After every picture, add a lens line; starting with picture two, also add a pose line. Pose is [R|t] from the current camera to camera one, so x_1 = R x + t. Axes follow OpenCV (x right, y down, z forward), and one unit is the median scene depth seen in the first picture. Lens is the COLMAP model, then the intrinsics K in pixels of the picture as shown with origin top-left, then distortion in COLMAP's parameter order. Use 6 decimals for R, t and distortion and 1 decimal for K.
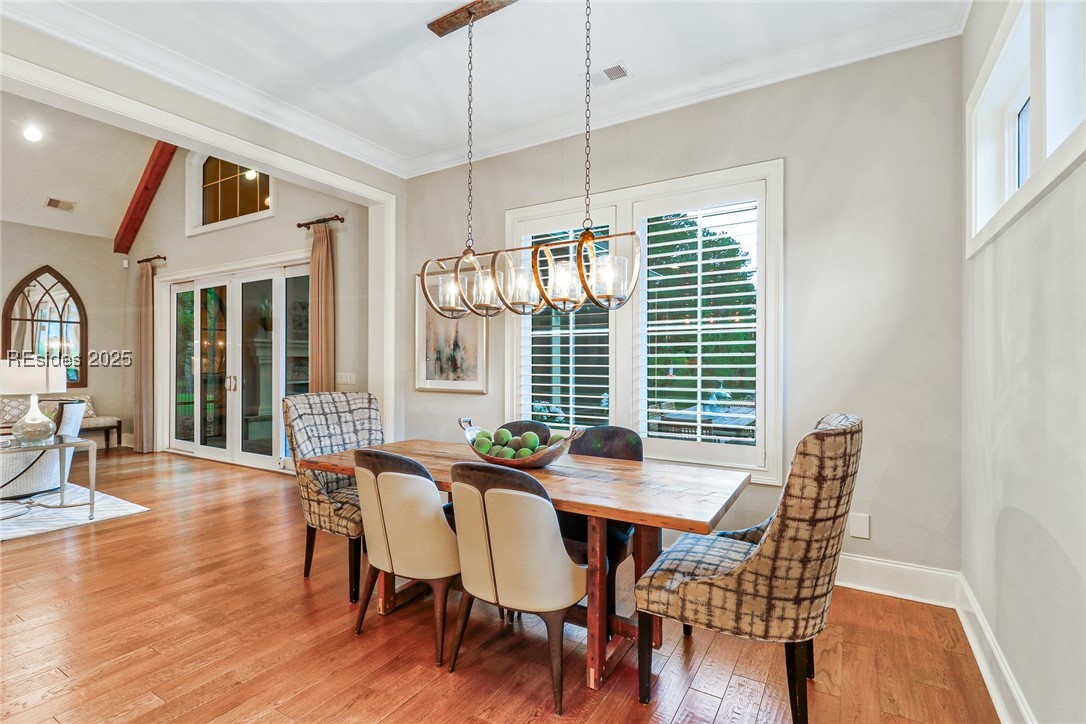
lens RADIAL K [[508.2, 0, 548.6], [0, 508.2, 360.3], [0, 0, 1]] dist [0.023725, -0.014880]
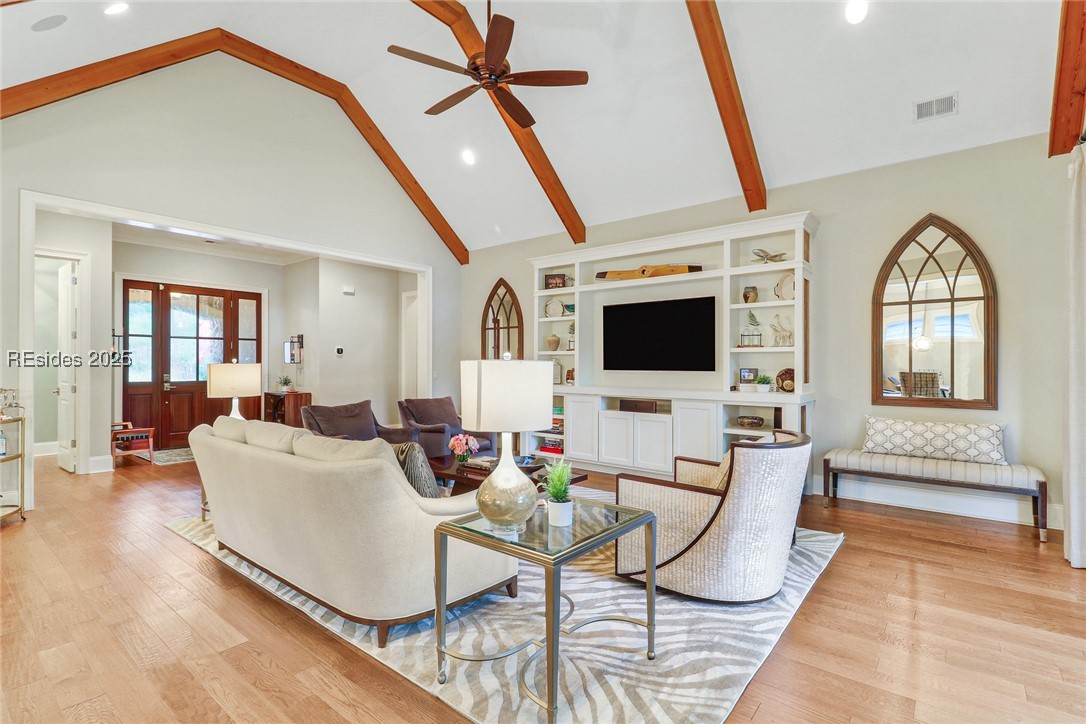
lens RADIAL K [[483.6, 0, 568.5], [0, 483.6, 365.2], [0, 0, 1]] dist [0.000992, 0.000183]
pose [[-0.108780, -0.003116, -0.994061, -0.873115], [0.003271, 0.999989, -0.003493, 0.010019], [0.994060, -0.003632, -0.108769, 1.632163]]
